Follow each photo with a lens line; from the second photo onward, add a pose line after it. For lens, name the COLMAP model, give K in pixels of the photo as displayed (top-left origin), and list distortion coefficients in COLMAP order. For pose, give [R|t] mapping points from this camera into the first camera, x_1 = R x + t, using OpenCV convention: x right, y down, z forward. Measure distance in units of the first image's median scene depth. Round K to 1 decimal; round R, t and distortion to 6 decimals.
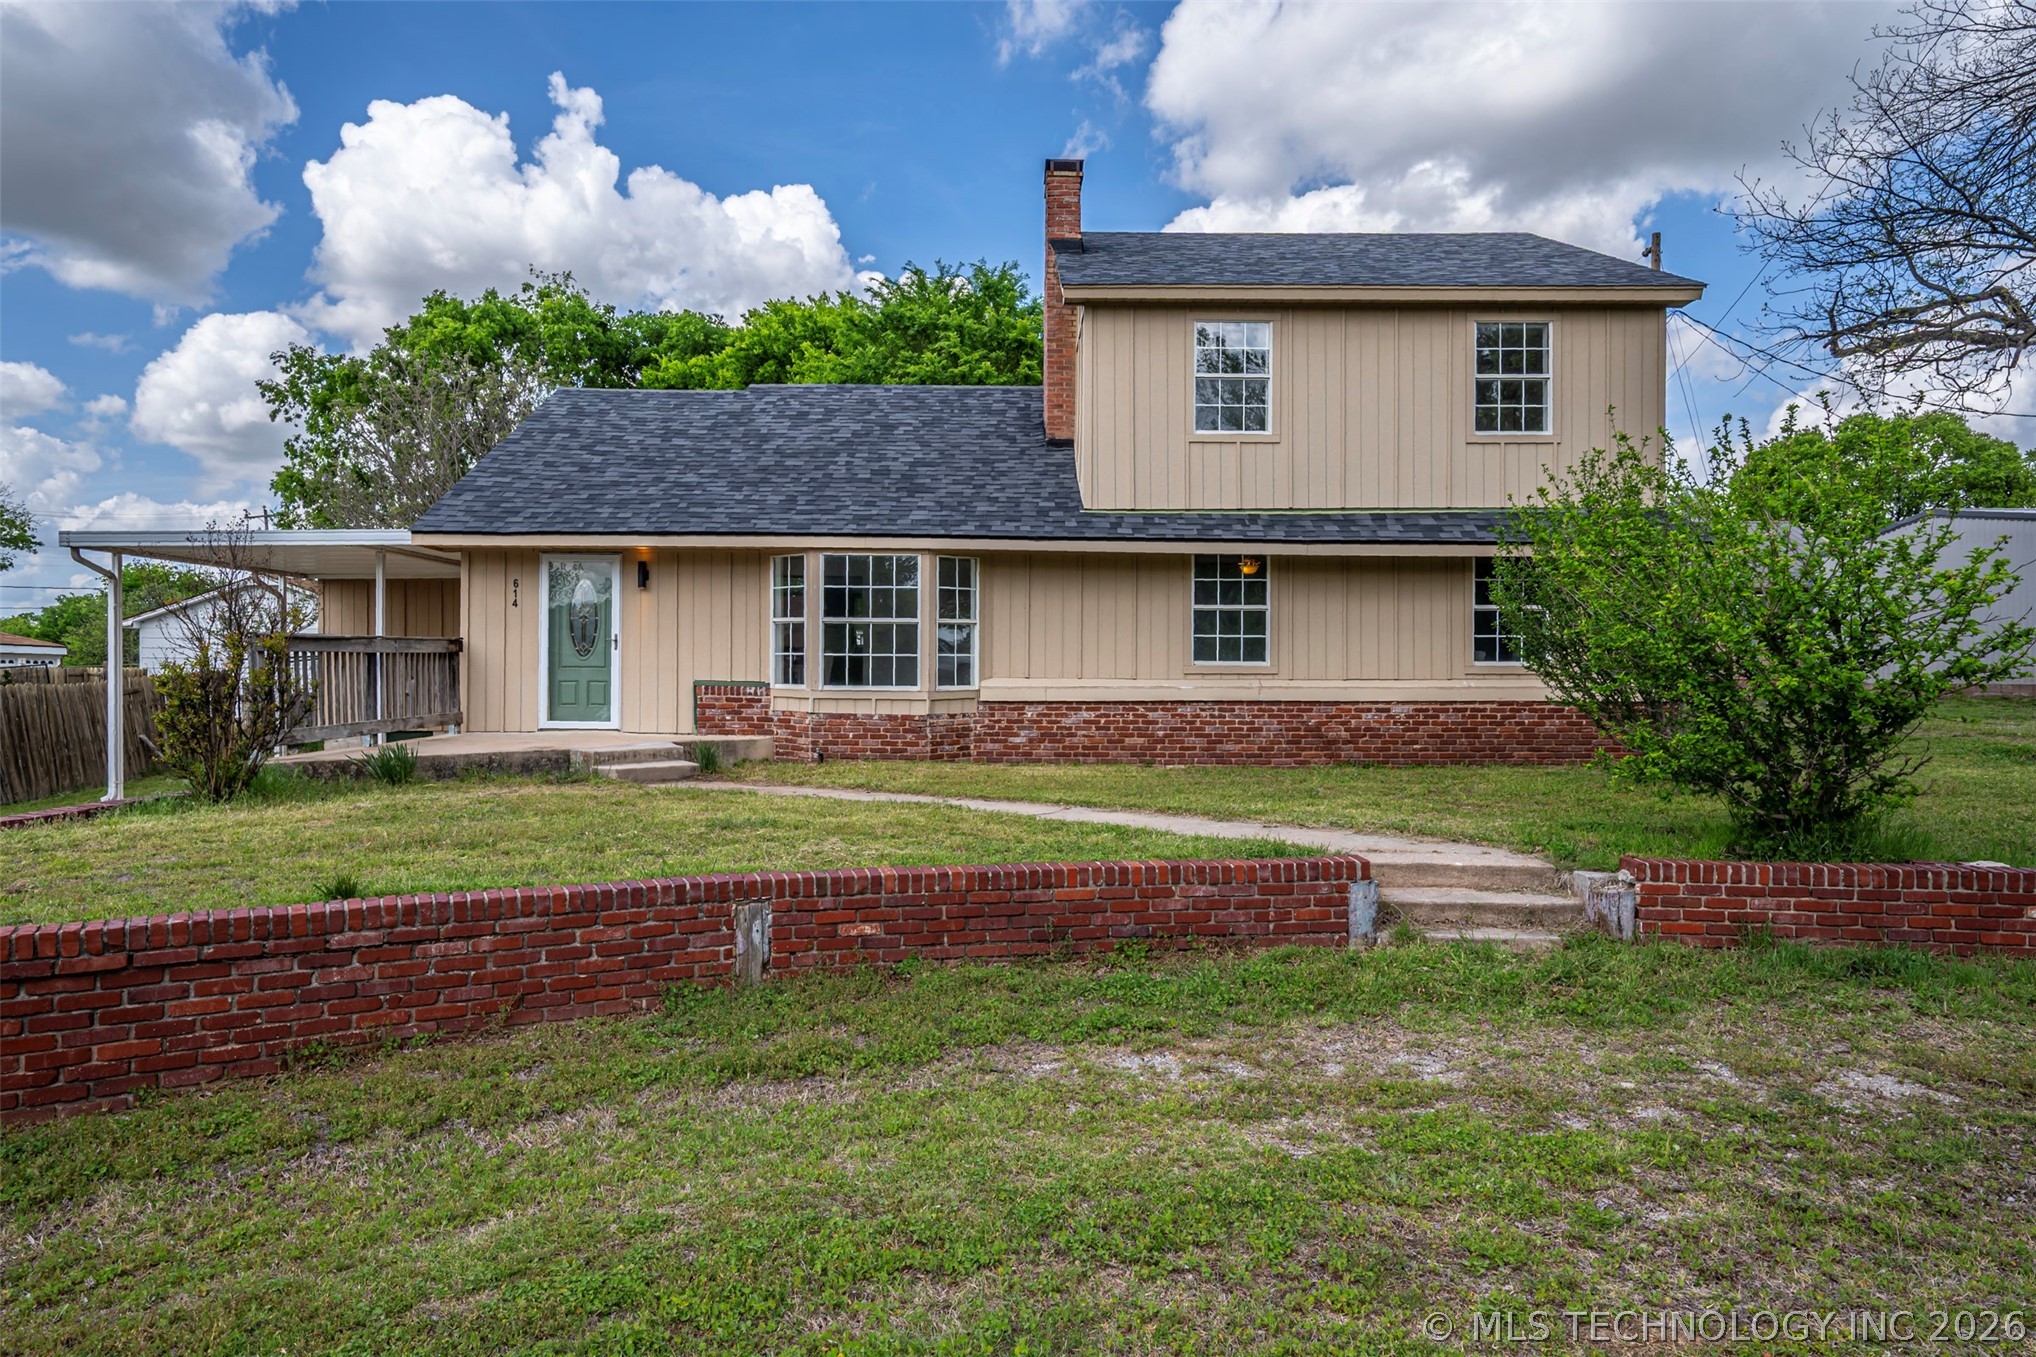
lens RADIAL K [[1149.7, 0, 1018.2], [0, 1149.7, 681.1], [0, 0, 1]] dist [-0.001446, -0.000111]
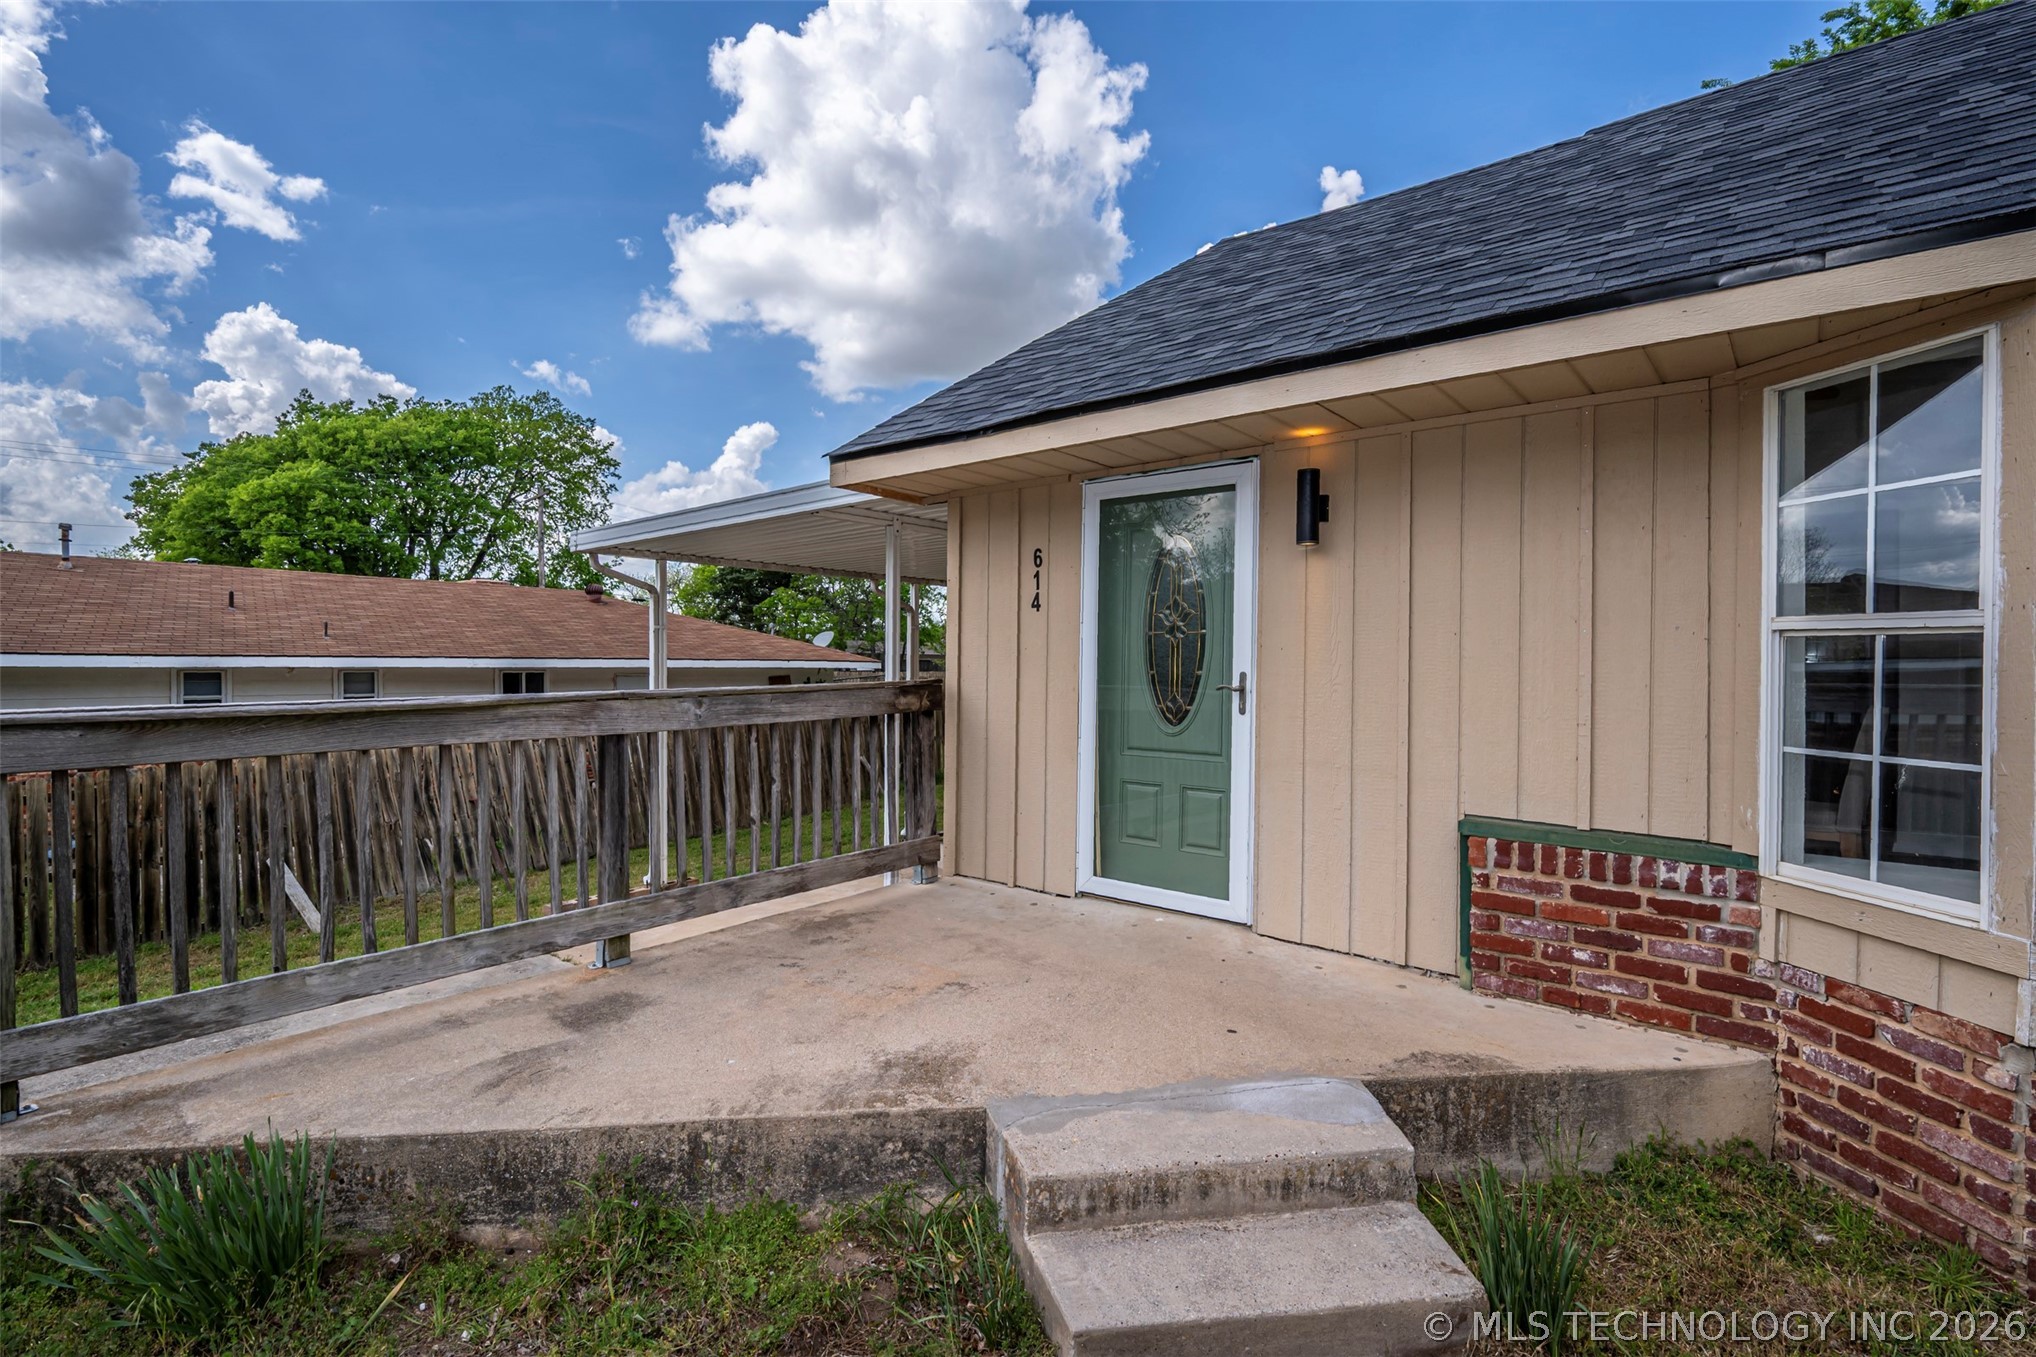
lens RADIAL K [[930.6, 0, 1025.2], [0, 930.6, 685.2], [0, 0, 1]] dist [-0.003671, -0.000372]
pose [[0.766402, 0.012704, -0.642235, -0.207236], [-0.010934, 0.999918, 0.006731, -0.037933], [0.642268, 0.001864, 0.766478, 0.716054]]
